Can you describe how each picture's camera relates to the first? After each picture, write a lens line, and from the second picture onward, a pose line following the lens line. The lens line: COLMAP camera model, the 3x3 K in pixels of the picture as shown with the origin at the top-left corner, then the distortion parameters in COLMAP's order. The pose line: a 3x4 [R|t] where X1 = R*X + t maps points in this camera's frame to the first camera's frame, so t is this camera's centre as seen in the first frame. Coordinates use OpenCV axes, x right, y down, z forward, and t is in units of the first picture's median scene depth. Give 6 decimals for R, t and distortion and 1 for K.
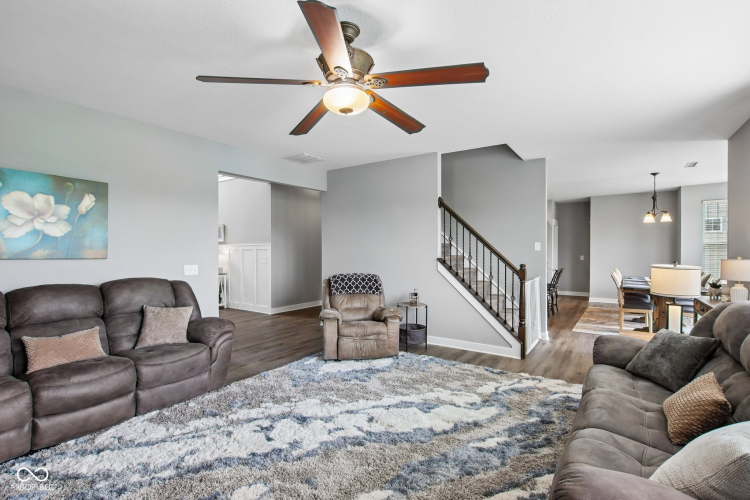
lens RADIAL K [[345.4, 0, 374.3], [0, 345.4, 252.3], [0, 0, 1]] dist [-0.017830, 0.000438]
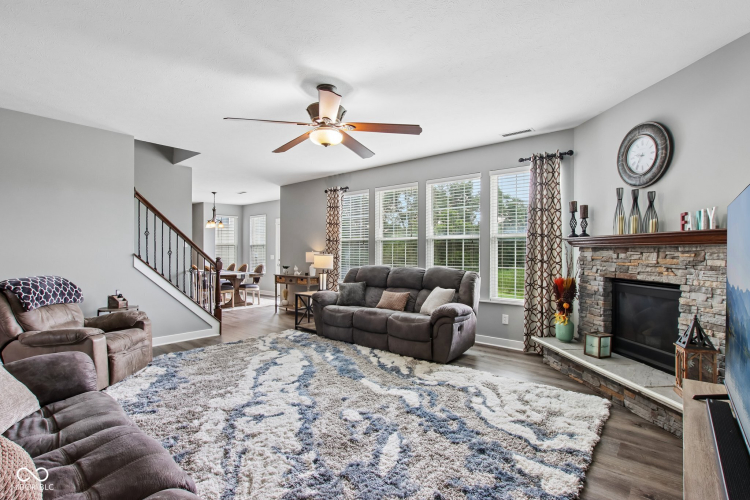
lens RADIAL K [[345.4, 0, 374.3], [0, 345.4, 252.3], [0, 0, 1]] dist [-0.017830, 0.000438]
pose [[0.112662, -0.000146, 0.993633, -1.014467], [0.004171, 0.999991, -0.000326, 0.026736], [-0.993625, 0.004181, 0.112662, 0.435587]]
